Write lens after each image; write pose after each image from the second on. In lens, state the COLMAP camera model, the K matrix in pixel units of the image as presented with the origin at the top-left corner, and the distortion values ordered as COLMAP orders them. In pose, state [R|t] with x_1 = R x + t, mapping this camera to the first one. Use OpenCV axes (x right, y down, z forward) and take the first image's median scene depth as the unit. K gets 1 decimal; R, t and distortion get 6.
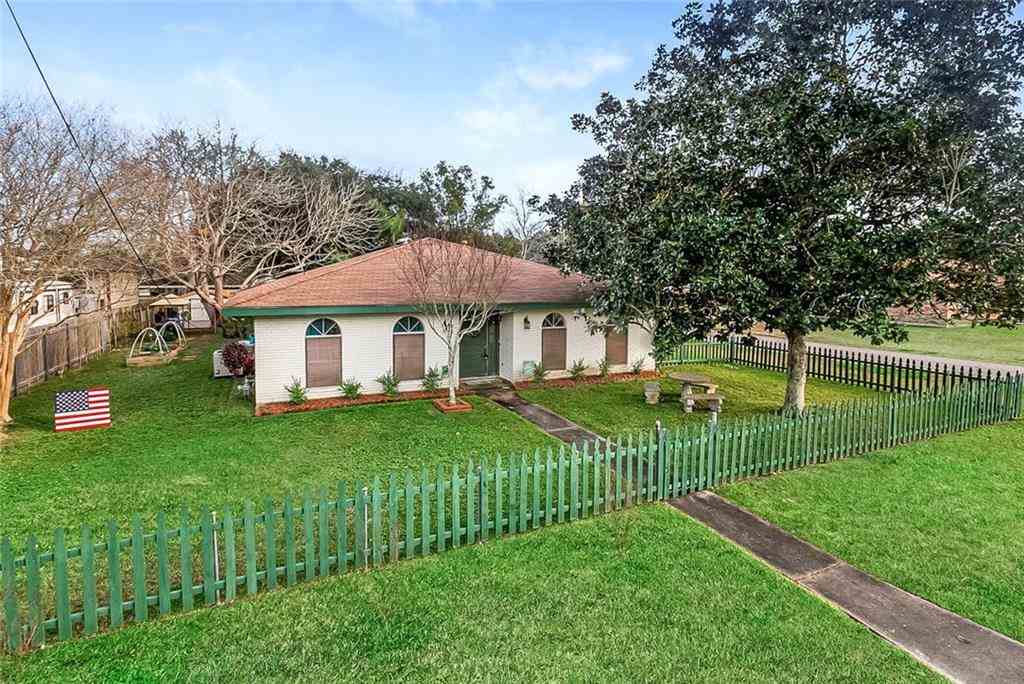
lens RADIAL K [[469.5, 0, 514.5], [0, 469.5, 339.0], [0, 0, 1]] dist [0.003896, 0.000458]
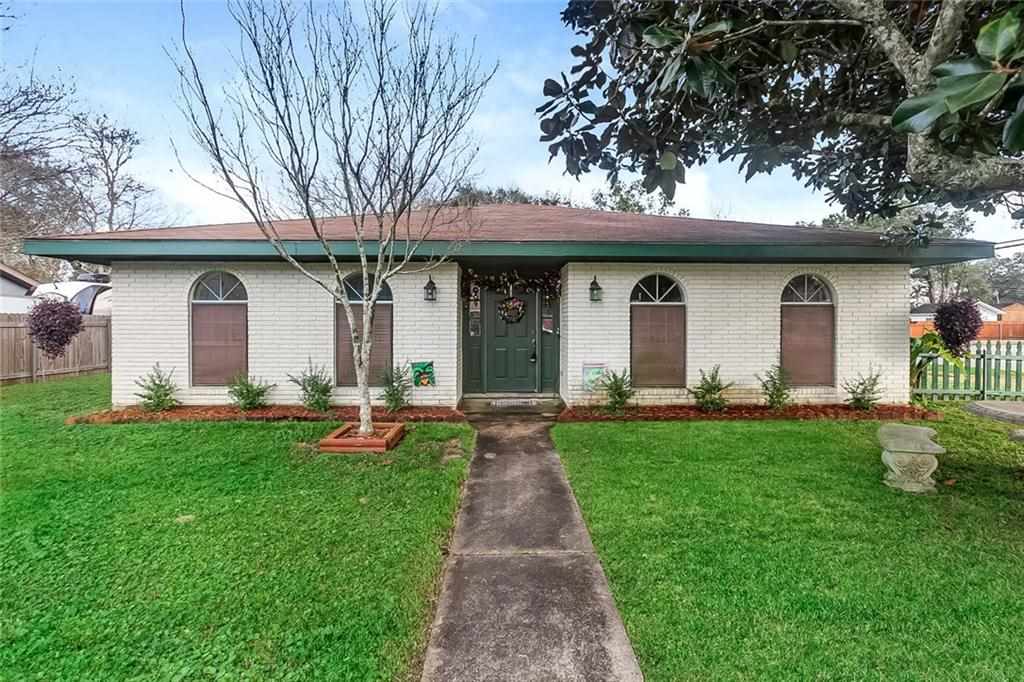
lens RADIAL K [[469.5, 0, 508.5], [0, 469.5, 338.9], [0, 0, 1]] dist [0.003896, 0.000458]
pose [[0.919696, 0.009692, -0.392511, 0.137412], [-0.038463, 0.997111, -0.065501, 0.054251], [0.390742, 0.075338, 0.917412, 0.487793]]
